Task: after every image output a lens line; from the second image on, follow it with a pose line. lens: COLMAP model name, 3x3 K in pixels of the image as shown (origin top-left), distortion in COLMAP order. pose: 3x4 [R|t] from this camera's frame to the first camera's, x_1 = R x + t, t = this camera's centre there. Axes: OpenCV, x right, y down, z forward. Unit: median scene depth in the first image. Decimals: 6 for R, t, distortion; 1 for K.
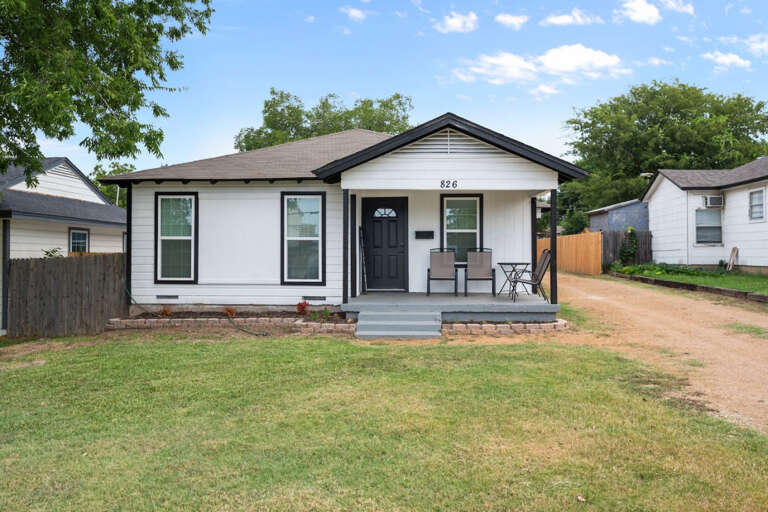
lens RADIAL K [[619.7, 0, 363.4], [0, 619.7, 267.2], [0, 0, 1]] dist [0.004225, 0.002265]
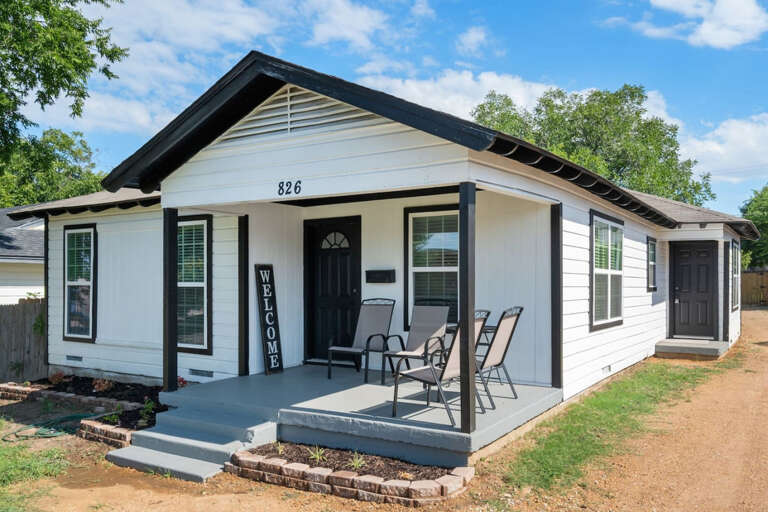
lens RADIAL K [[618.4, 0, 385.1], [0, 618.4, 295.1], [0, 0, 1]] dist [-0.001547, -0.003038]
pose [[0.888315, 0.007367, -0.459175, 0.398604], [-0.008643, 0.999962, -0.000677, -0.035088], [0.459153, 0.004570, 0.888345, 0.483658]]
